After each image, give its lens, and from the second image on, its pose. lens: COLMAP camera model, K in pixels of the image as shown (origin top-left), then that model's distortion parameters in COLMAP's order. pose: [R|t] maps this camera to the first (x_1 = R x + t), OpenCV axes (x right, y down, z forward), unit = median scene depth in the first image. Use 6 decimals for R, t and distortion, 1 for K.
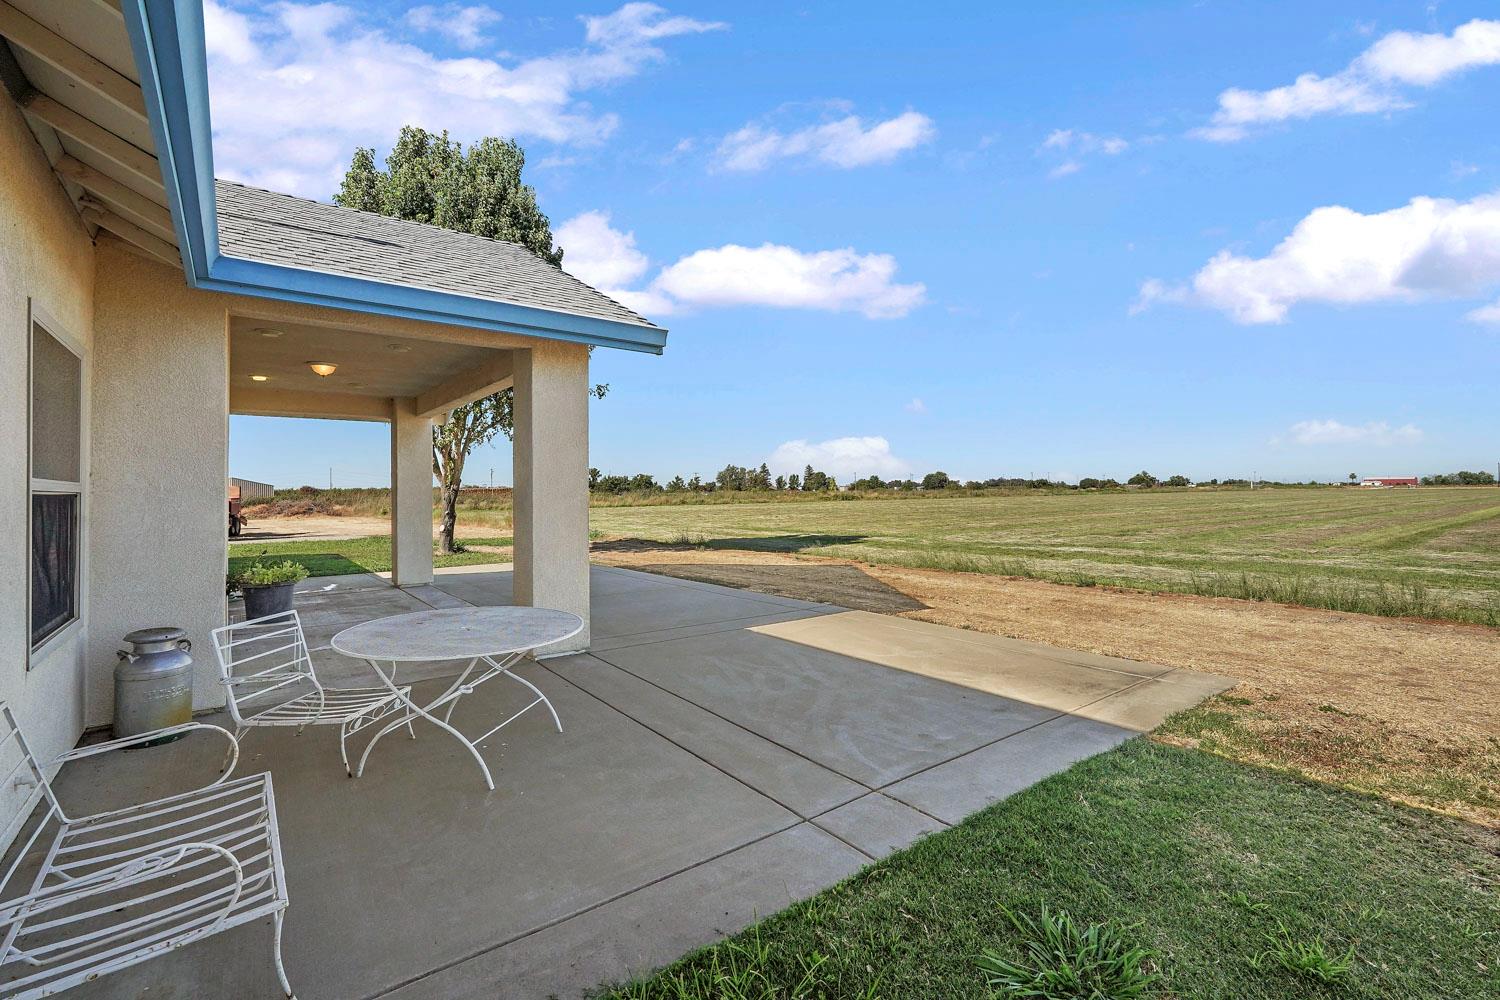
lens RADIAL K [[669.4, 0, 753.8], [0, 669.4, 492.4], [0, 0, 1]] dist [-0.012948, 0.005043]
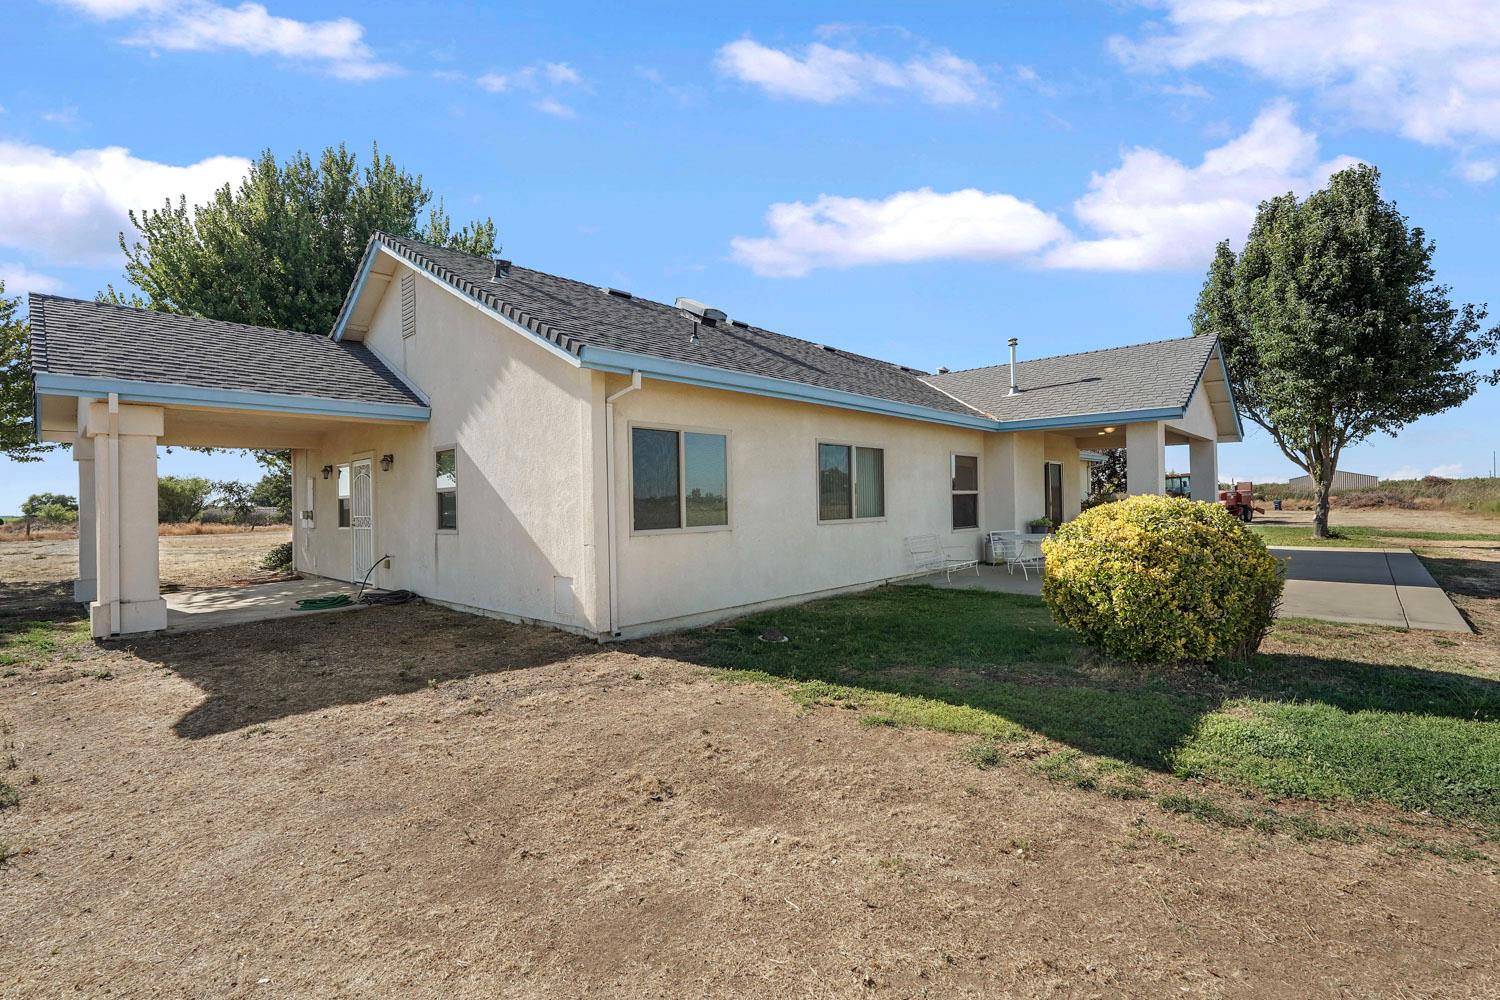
lens RADIAL K [[669.4, 0, 751.5], [0, 669.4, 498.0], [0, 0, 1]] dist [-0.012948, 0.005043]
pose [[0.159541, 0.002005, -0.987189, 1.232644], [0.017320, 0.999838, 0.004830, -0.007135], [0.987039, -0.017868, 0.159481, -0.399410]]
